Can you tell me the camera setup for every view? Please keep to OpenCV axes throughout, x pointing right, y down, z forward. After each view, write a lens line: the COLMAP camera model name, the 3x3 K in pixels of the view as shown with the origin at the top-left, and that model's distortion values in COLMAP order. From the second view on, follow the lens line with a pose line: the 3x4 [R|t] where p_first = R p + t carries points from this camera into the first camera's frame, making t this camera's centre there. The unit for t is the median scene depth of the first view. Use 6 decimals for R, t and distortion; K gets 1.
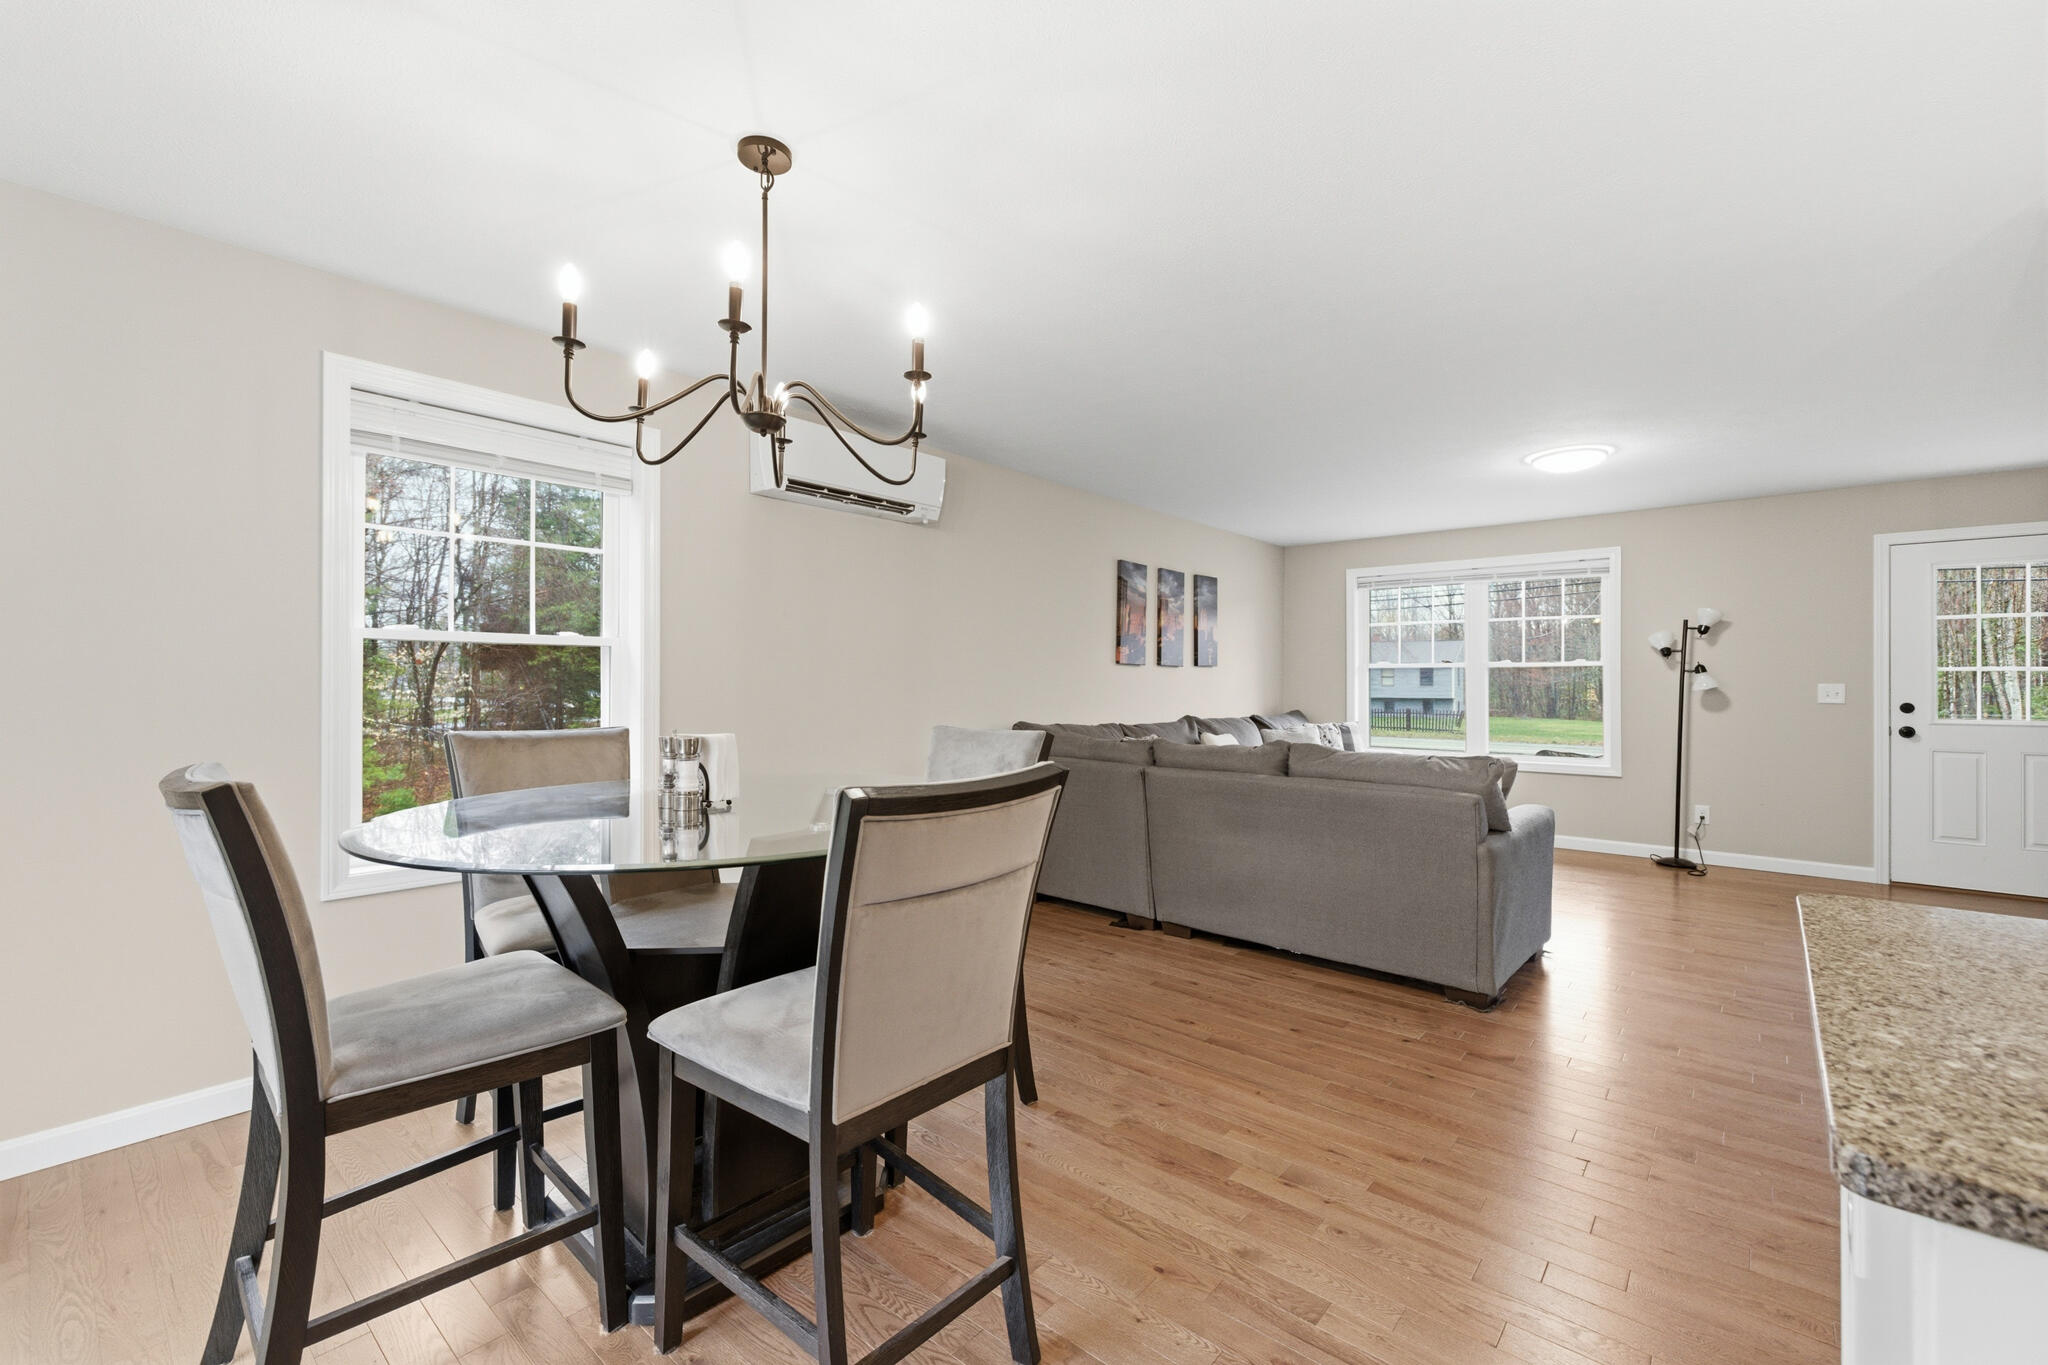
lens RADIAL K [[866.1, 0, 1028.1], [0, 866.1, 680.6], [0, 0, 1]] dist [0.008326, -0.002113]
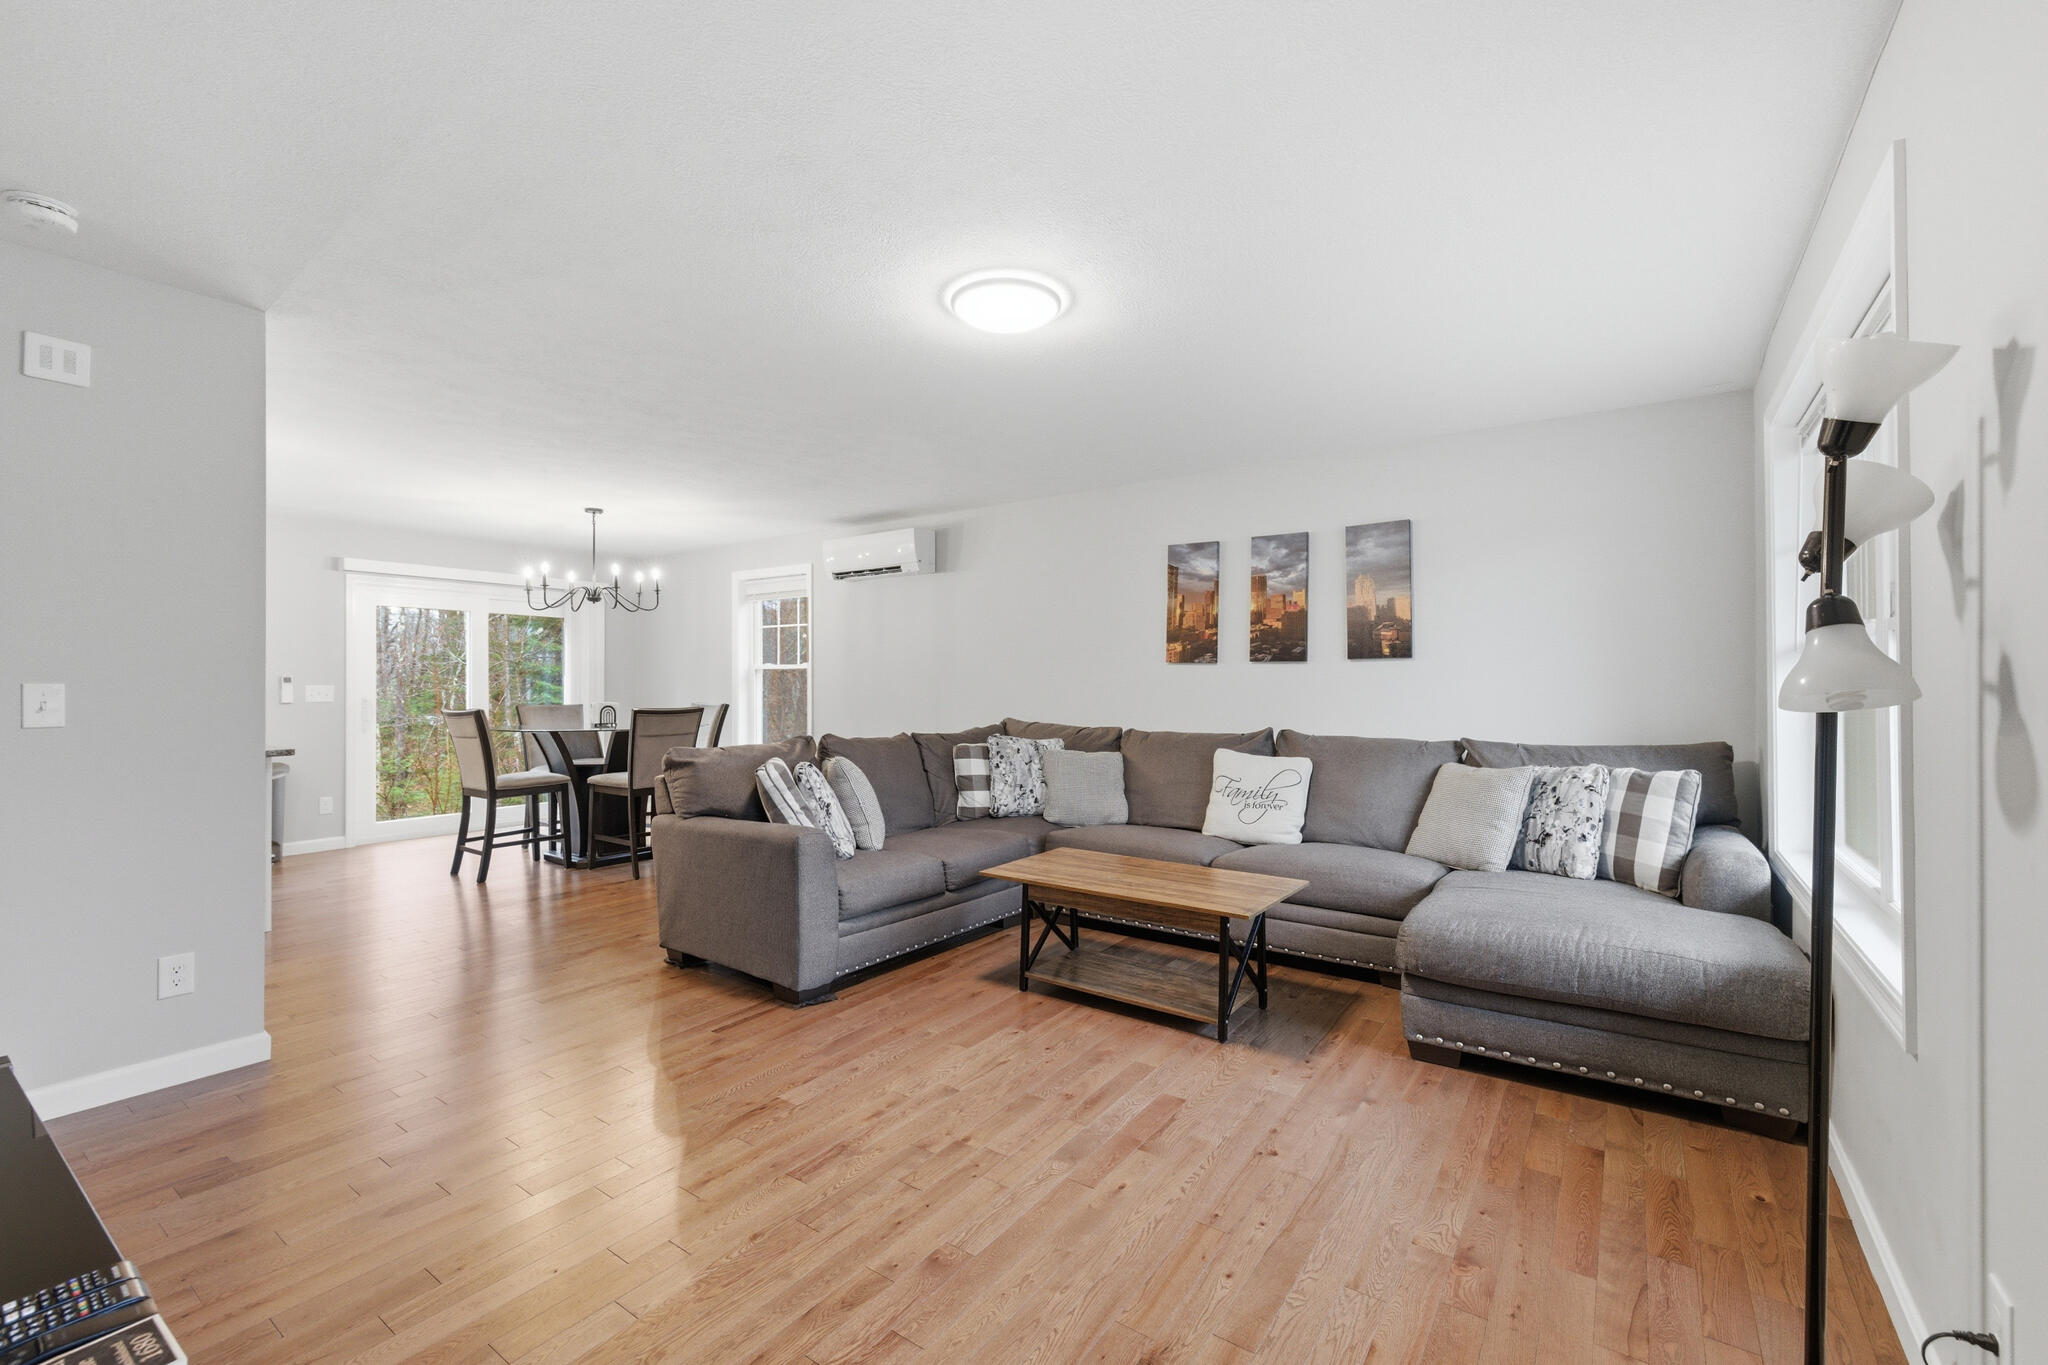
lens RADIAL K [[866.1, 0, 1016.1], [0, 866.1, 677.2], [0, 0, 1]] dist [0.008326, -0.002113]
pose [[0.078695, -0.010308, -0.996845, 0.964320], [0.003706, 0.999943, -0.010047, 0.004033], [0.996892, -0.002903, 0.078729, 0.762083]]
